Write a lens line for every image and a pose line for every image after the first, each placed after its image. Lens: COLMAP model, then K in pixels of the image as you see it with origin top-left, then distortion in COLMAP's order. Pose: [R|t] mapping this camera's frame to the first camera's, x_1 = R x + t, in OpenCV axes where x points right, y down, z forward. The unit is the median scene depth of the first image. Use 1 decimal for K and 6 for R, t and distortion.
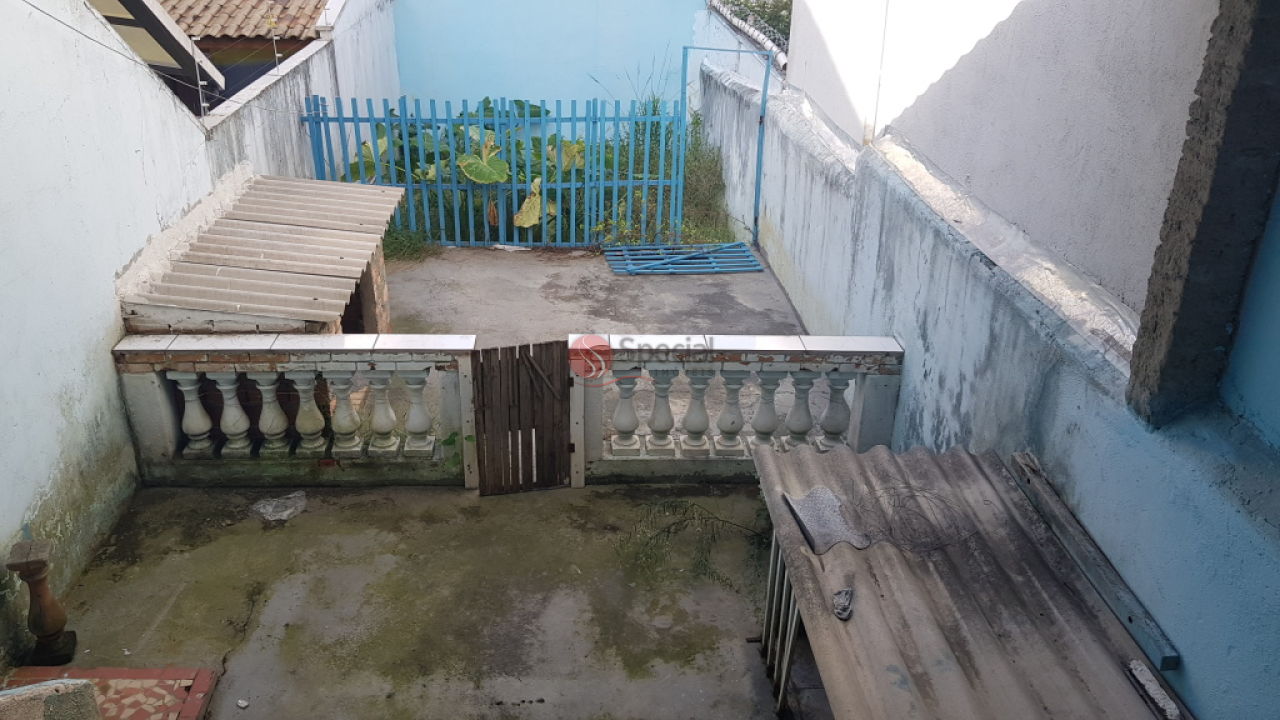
lens RADIAL K [[992.5, 0, 611.0], [0, 992.5, 352.0], [0, 0, 1]] dist [0.091252, -0.159225]
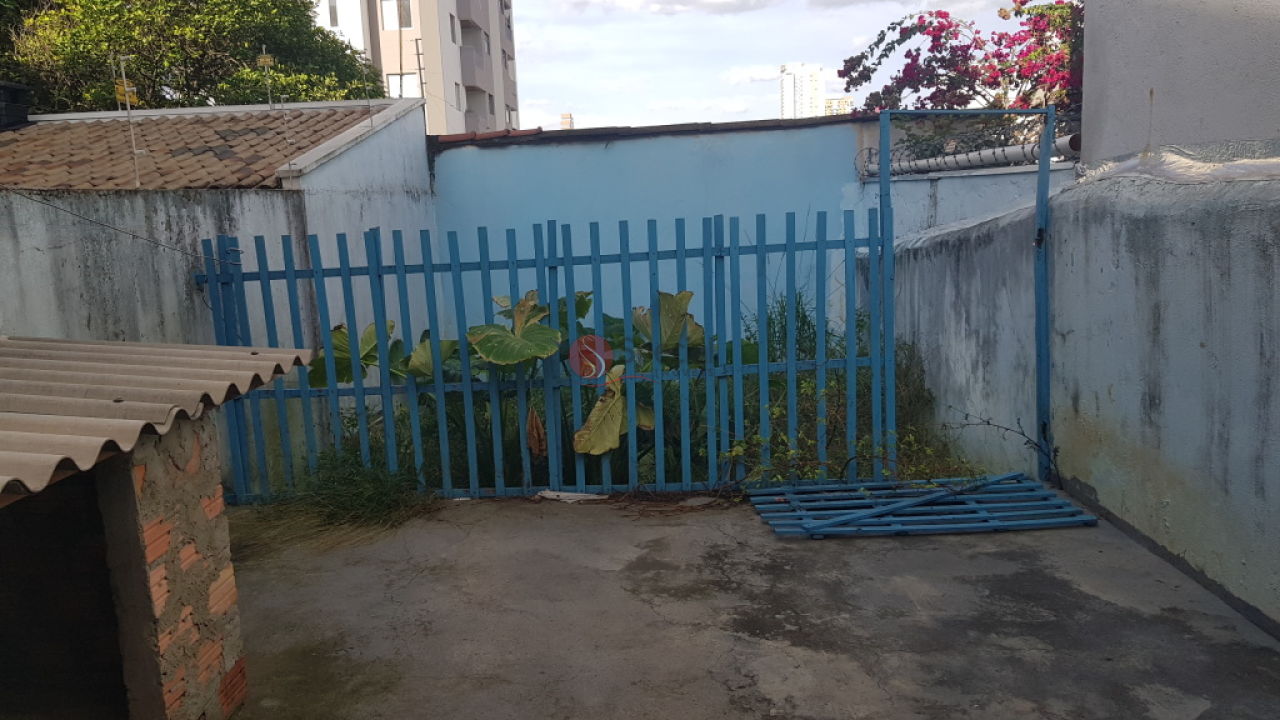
lens RADIAL K [[1000.1, 0, 603.0], [0, 1000.1, 353.1], [0, 0, 1]] dist [0.053019, -0.092846]
pose [[0.993137, -0.048365, -0.106487, -0.026637], [0.015986, 0.958080, -0.286053, -0.029155], [0.115858, 0.282388, 0.952278, 0.546255]]
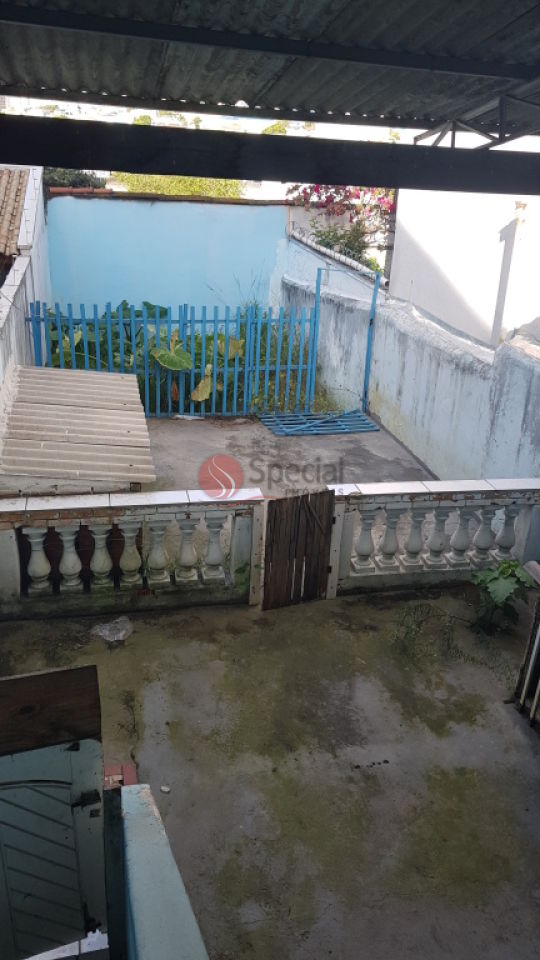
lens RADIAL K [[744.4, 0, 282.1], [0, 744.4, 470.3], [0, 0, 1]] dist [0.091252, -0.159225]
pose [[0.980361, -0.035198, 0.194045, -0.199744], [0.039333, 0.999073, -0.017495, -0.014840], [-0.193249, 0.024784, 0.980837, 0.015793]]
